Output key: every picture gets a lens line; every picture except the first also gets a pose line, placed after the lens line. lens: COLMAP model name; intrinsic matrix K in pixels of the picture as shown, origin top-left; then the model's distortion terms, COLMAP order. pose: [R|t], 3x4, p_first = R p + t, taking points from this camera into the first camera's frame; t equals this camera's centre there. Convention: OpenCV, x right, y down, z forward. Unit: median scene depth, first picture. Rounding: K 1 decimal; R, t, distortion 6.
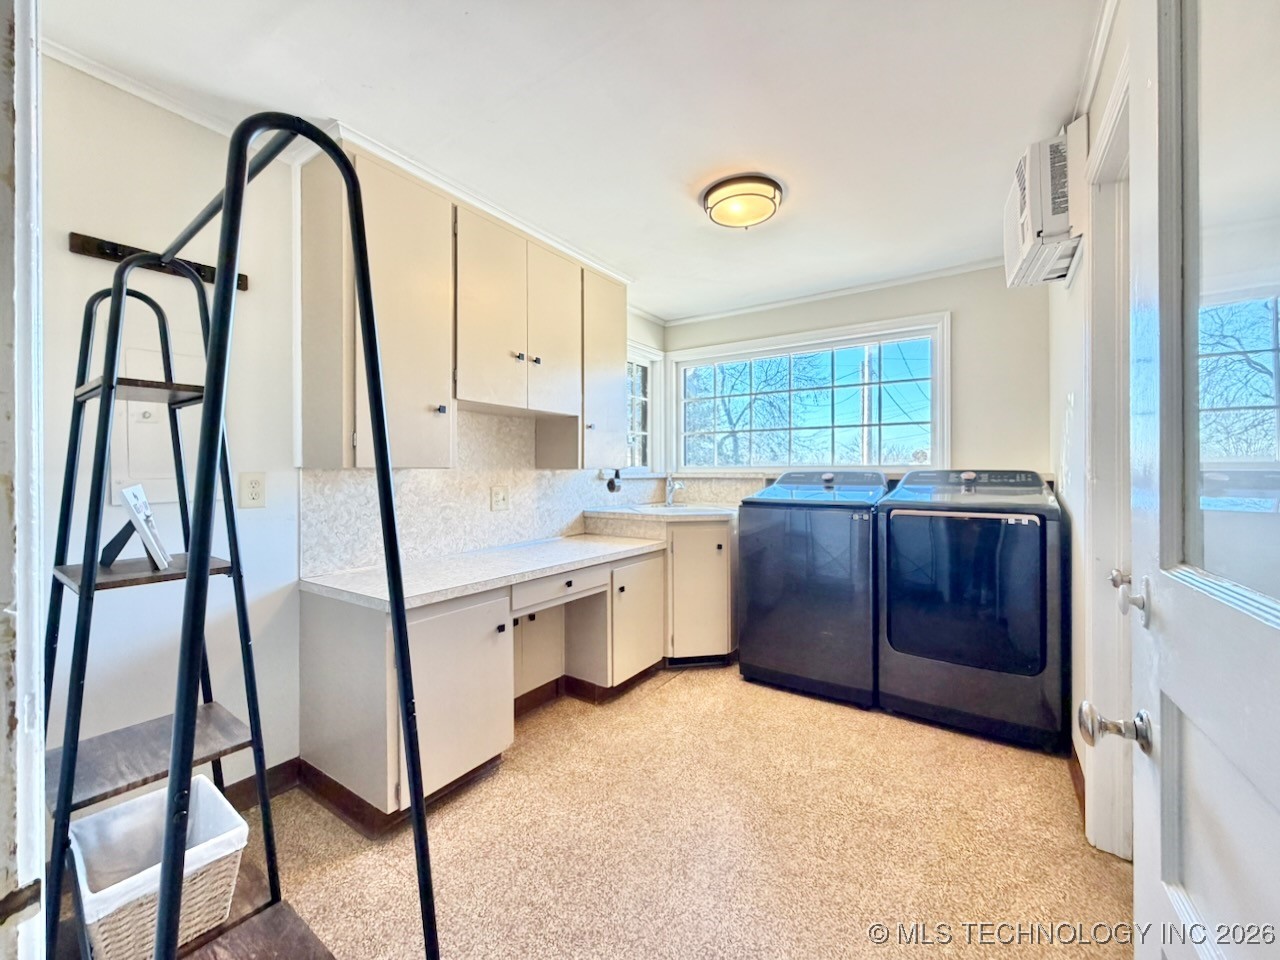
lens RADIAL K [[508.9, 0, 636.1], [0, 508.9, 478.7], [0, 0, 1]] dist [0.000392, -0.000954]
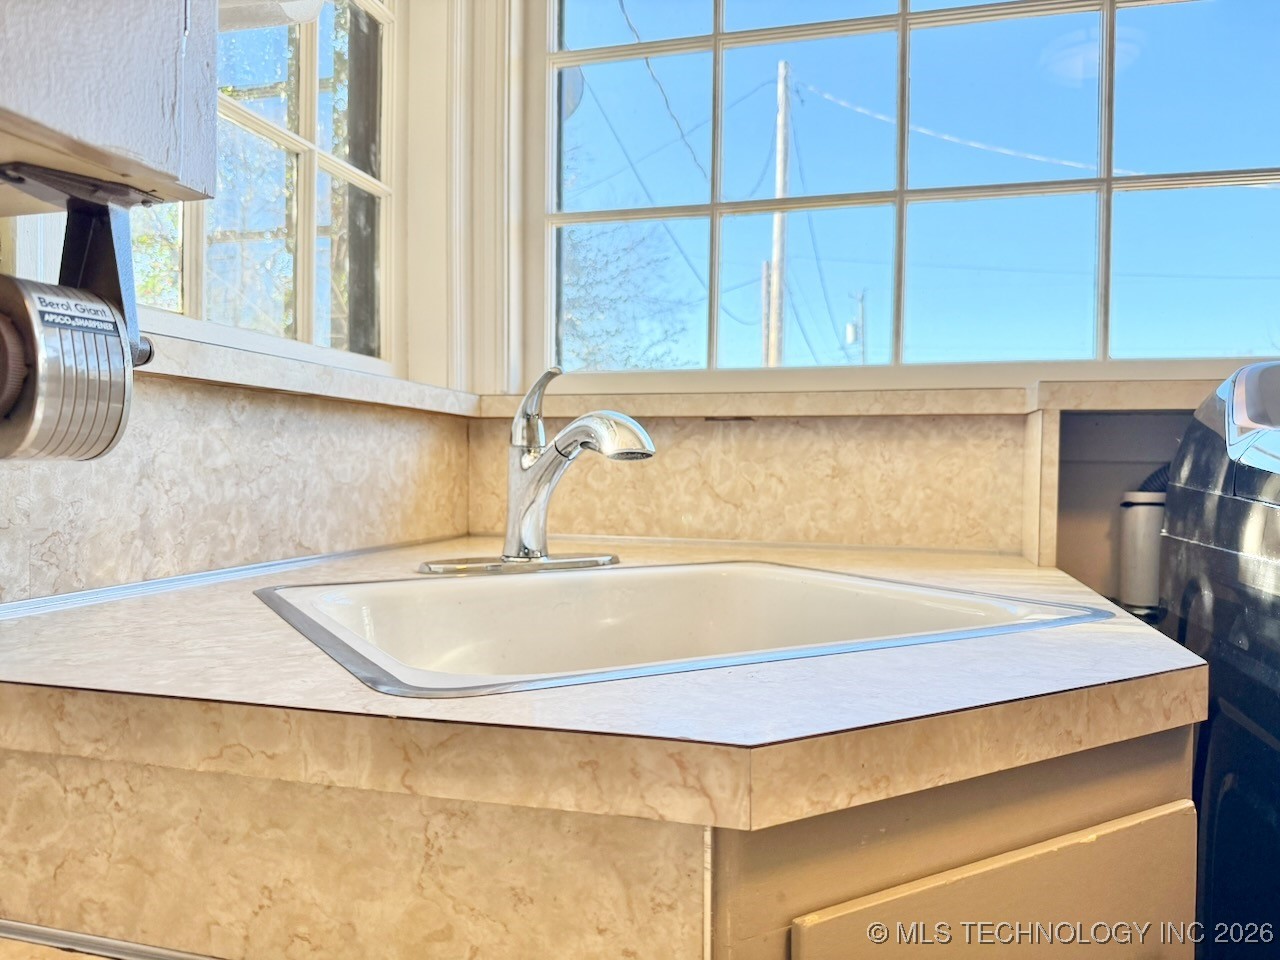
lens RADIAL K [[906.1, 0, 639.6], [0, 906.1, 480.1], [0, 0, 1]] dist [0.078686, -0.061438]
pose [[0.943480, 0.010767, 0.331255, 0.001177], [-0.010649, 0.999941, -0.002170, 0.023236], [-0.331259, -0.001480, 0.943539, 0.639278]]
